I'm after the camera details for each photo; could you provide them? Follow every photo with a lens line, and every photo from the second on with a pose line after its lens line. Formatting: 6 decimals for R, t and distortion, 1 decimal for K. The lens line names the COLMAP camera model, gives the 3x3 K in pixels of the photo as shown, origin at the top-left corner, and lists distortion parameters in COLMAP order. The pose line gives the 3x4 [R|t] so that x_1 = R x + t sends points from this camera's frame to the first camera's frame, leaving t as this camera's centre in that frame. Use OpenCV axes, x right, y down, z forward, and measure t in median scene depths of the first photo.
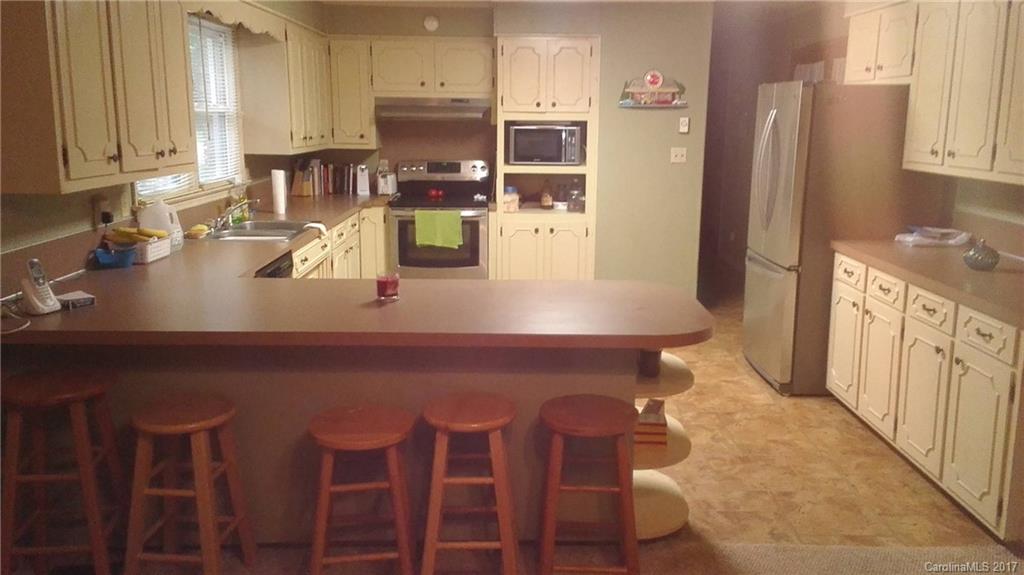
lens RADIAL K [[860.0, 0, 509.9], [0, 860.0, 266.4], [0, 0, 1]] dist [0.073669, -0.001082]
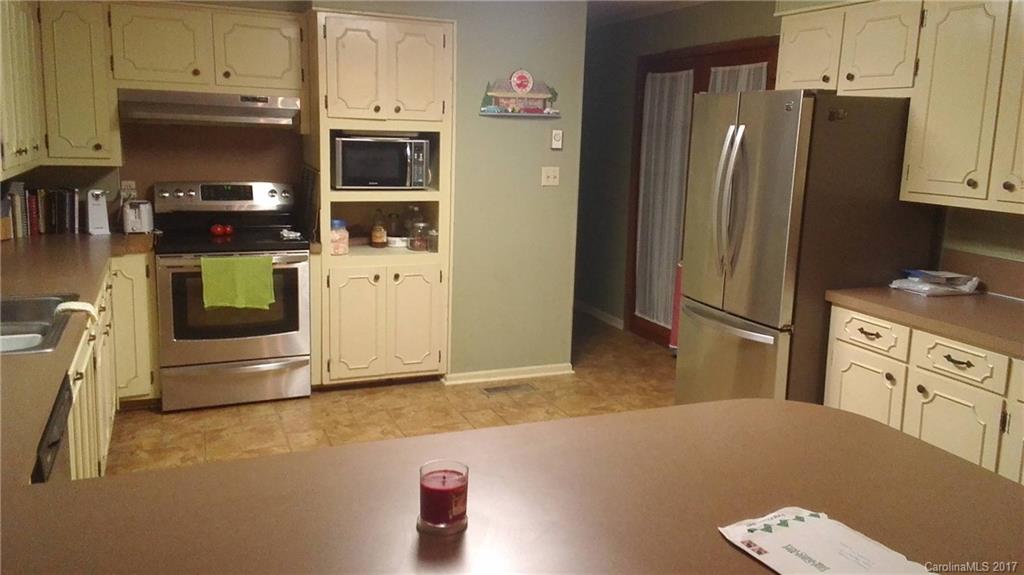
lens RADIAL K [[842.7, 0, 510.8], [0, 842.7, 267.1], [0, 0, 1]] dist [0.083011, 0.011071]
pose [[0.922086, -0.046150, 0.384224, -0.142880], [0.046390, 0.998886, 0.008650, -0.051942], [-0.384195, 0.009848, 0.923199, 0.281245]]
